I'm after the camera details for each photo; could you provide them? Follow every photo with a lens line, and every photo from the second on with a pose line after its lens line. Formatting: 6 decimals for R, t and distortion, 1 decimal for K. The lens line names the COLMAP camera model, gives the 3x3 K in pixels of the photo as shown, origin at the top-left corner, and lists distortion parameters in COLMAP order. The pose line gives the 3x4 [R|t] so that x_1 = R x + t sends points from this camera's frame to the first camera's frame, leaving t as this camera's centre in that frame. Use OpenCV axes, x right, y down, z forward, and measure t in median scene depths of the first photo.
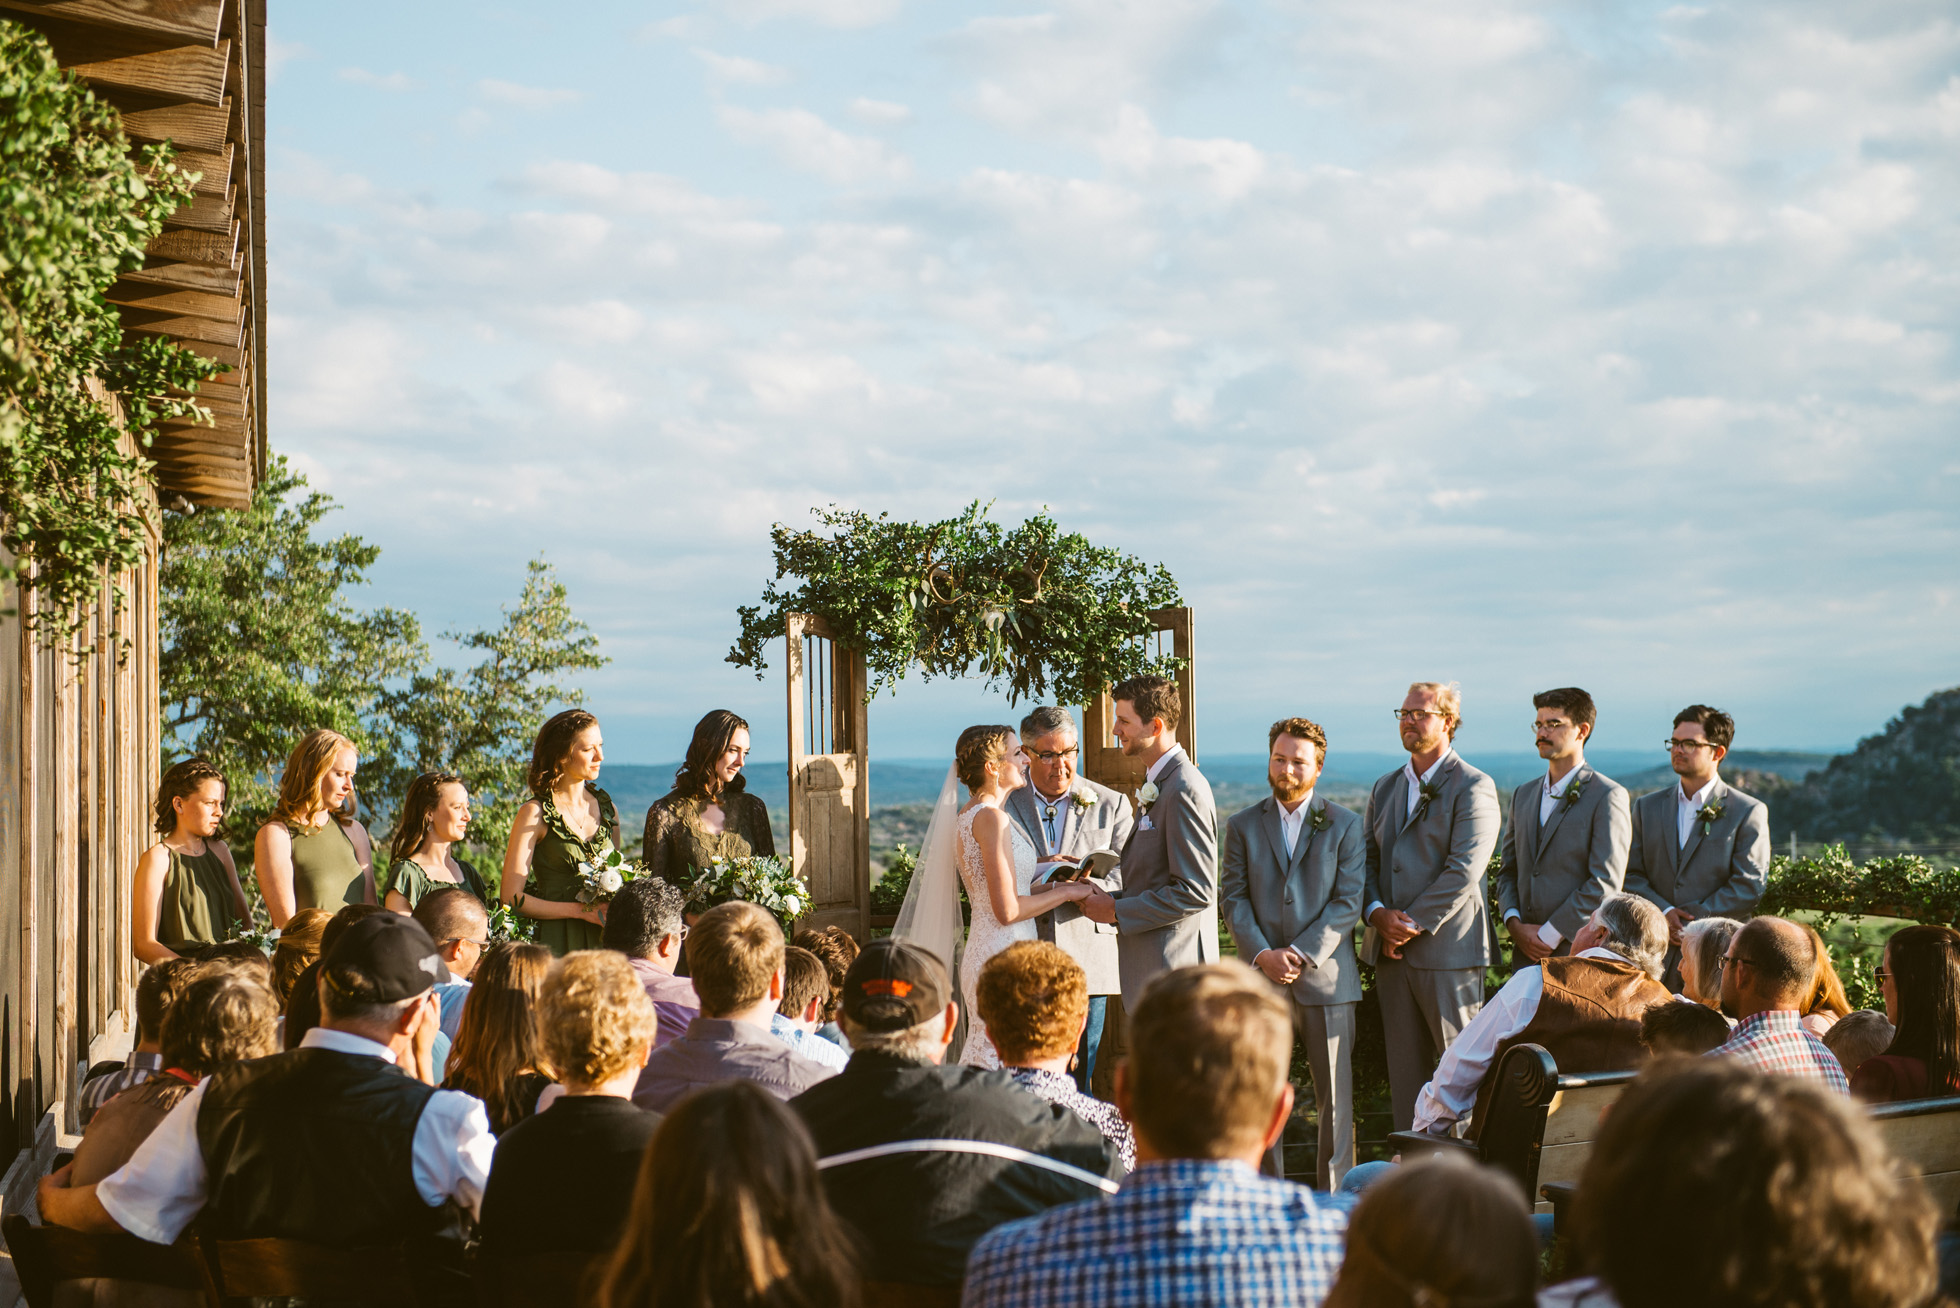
lens RADIAL K [[3507.8, 0, 980.0], [0, 3507.8, 654.0], [0, 0, 1]] dist [-0.027257, 0.060566]
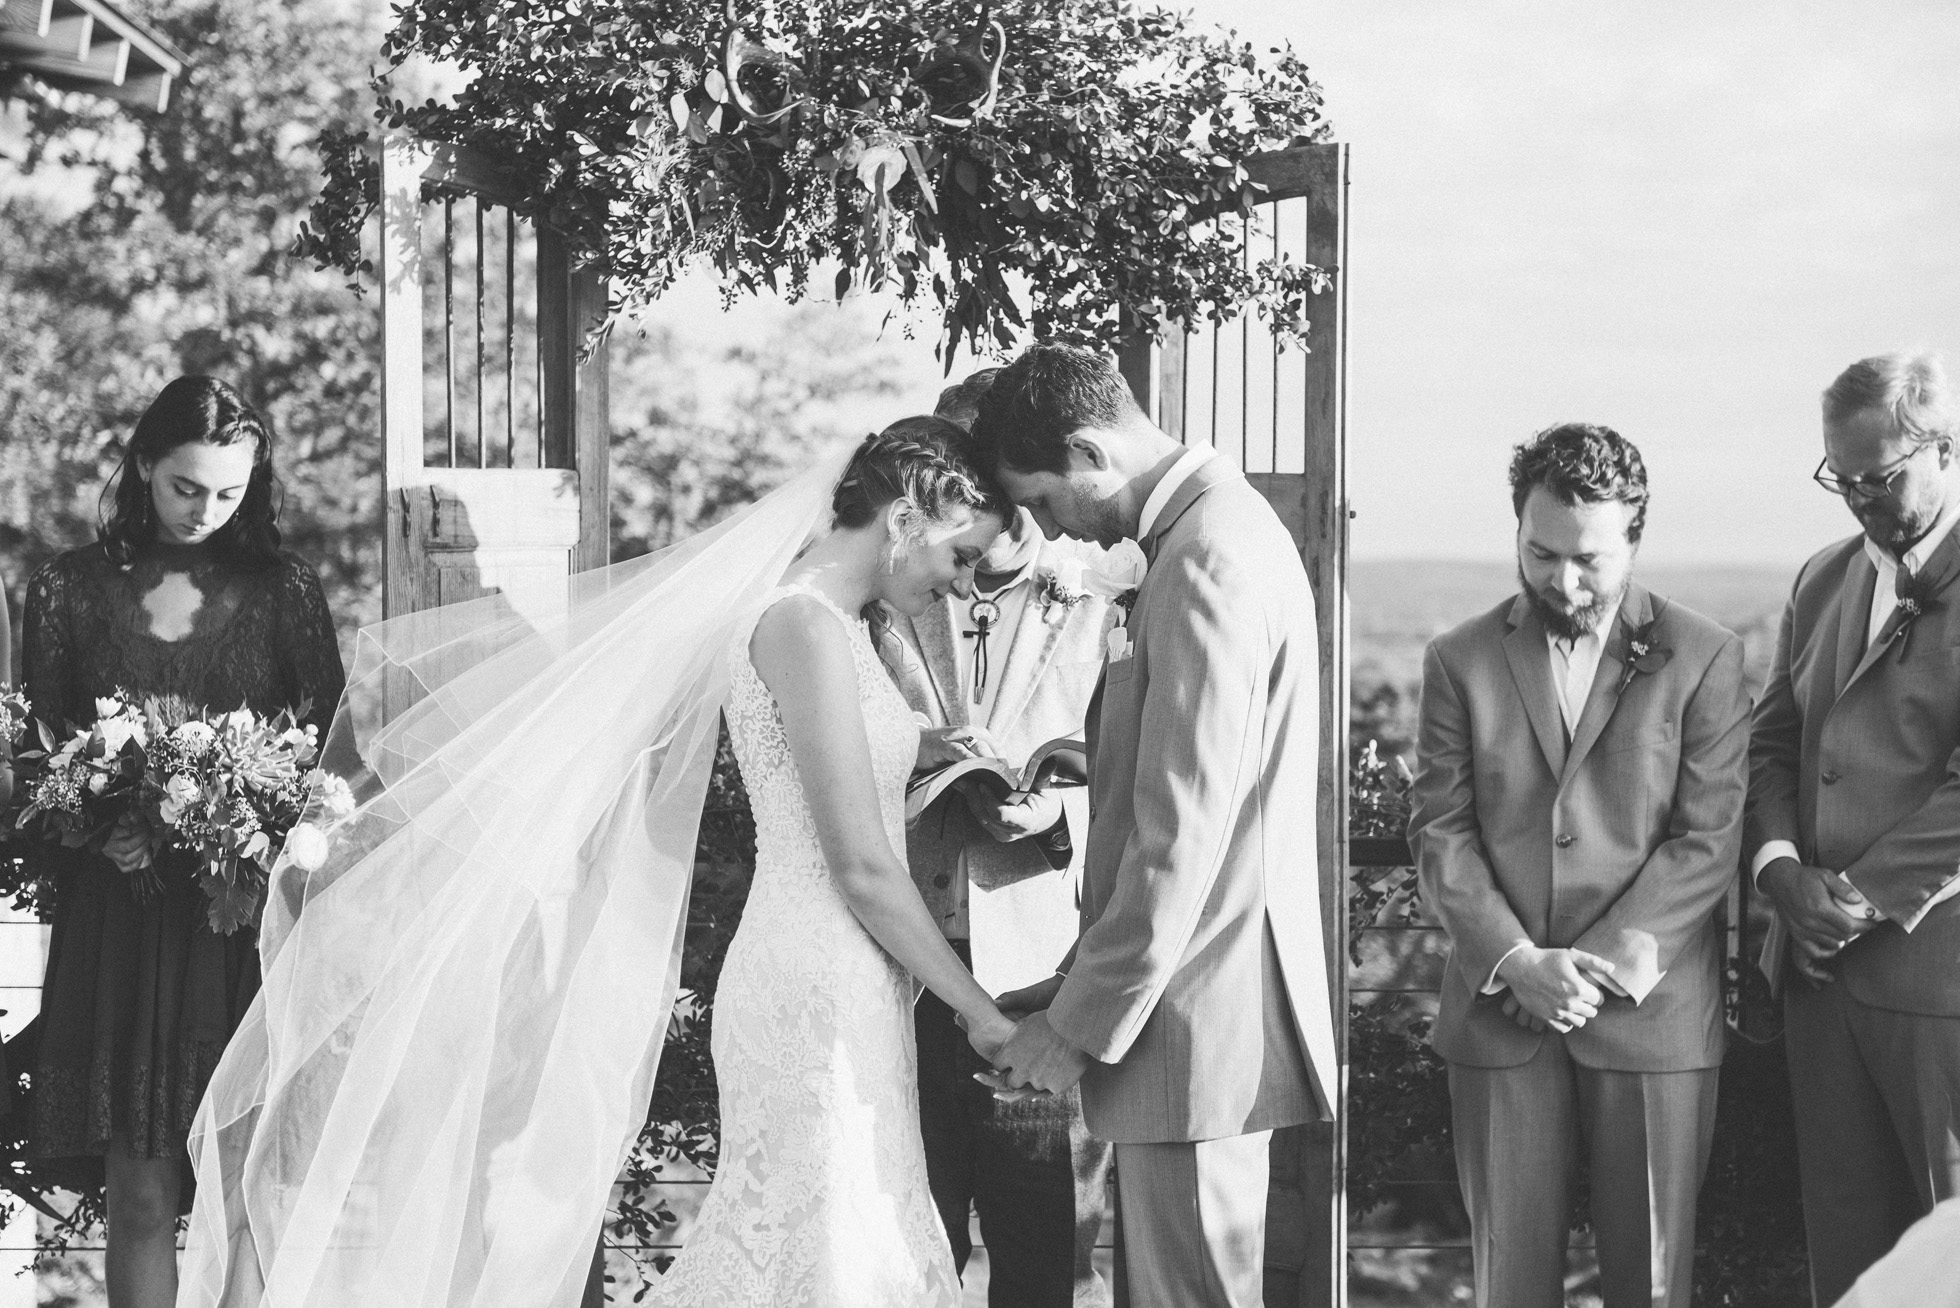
lens RADIAL K [[3884.8, 0, 980.0], [0, 3884.8, 654.0], [0, 0, 1]] dist [0.088571, -0.125270]
pose [[0.985646, 0.028613, -0.166385, 0.096042], [-0.018995, 0.998071, 0.059109, 0.021258], [0.167755, -0.055100, 0.984288, 0.521914]]
